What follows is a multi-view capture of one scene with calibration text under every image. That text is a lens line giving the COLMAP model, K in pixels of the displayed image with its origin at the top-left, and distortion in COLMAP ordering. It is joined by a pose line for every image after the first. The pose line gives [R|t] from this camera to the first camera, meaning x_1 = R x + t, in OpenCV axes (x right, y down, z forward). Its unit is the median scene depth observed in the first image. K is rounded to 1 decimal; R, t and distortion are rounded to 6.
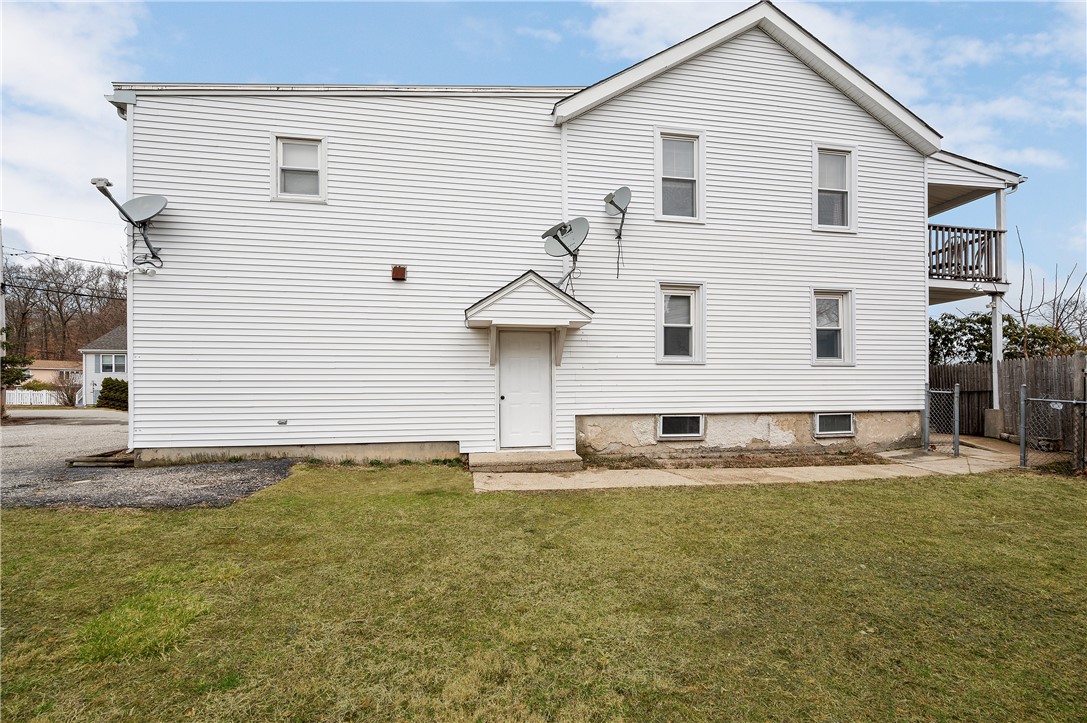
lens RADIAL K [[433.8, 0, 542.5], [0, 433.8, 372.7], [0, 0, 1]] dist [-0.001020, -0.000010]
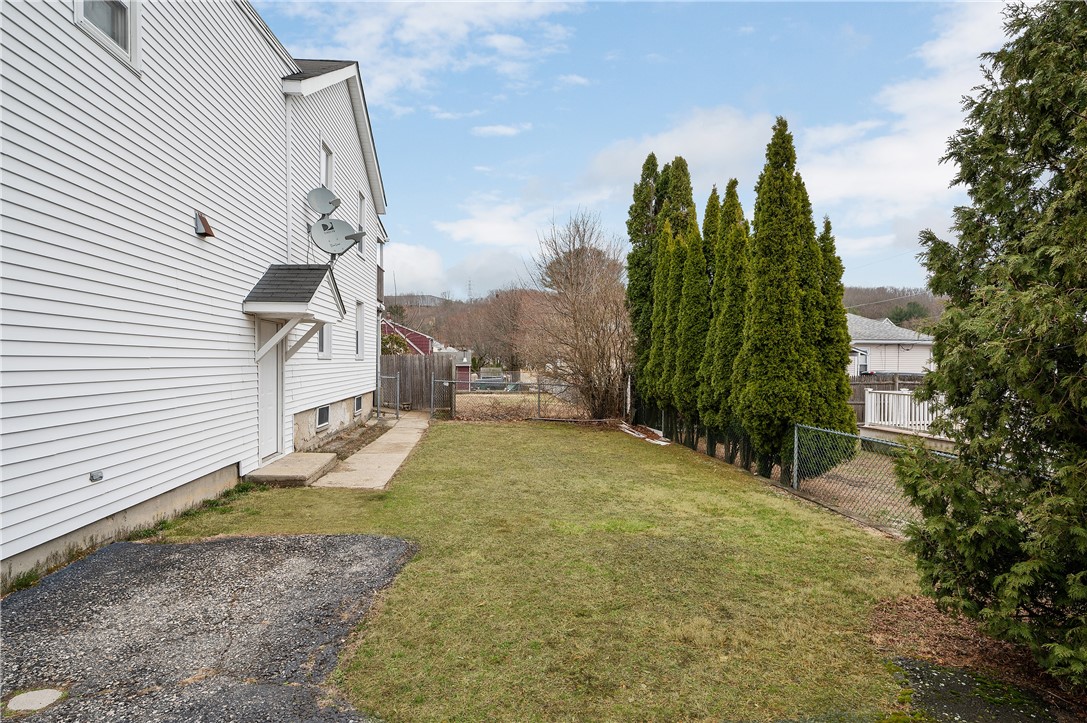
lens RADIAL K [[562.7, 0, 543.5], [0, 562.7, 361.5], [0, 0, 1]] dist [0.000061, 0.000054]
pose [[0.053651, 0.000480, 0.998560, -1.225593], [-0.018393, 0.999831, 0.000507, -0.030410], [-0.998390, -0.018394, 0.053651, 0.441644]]
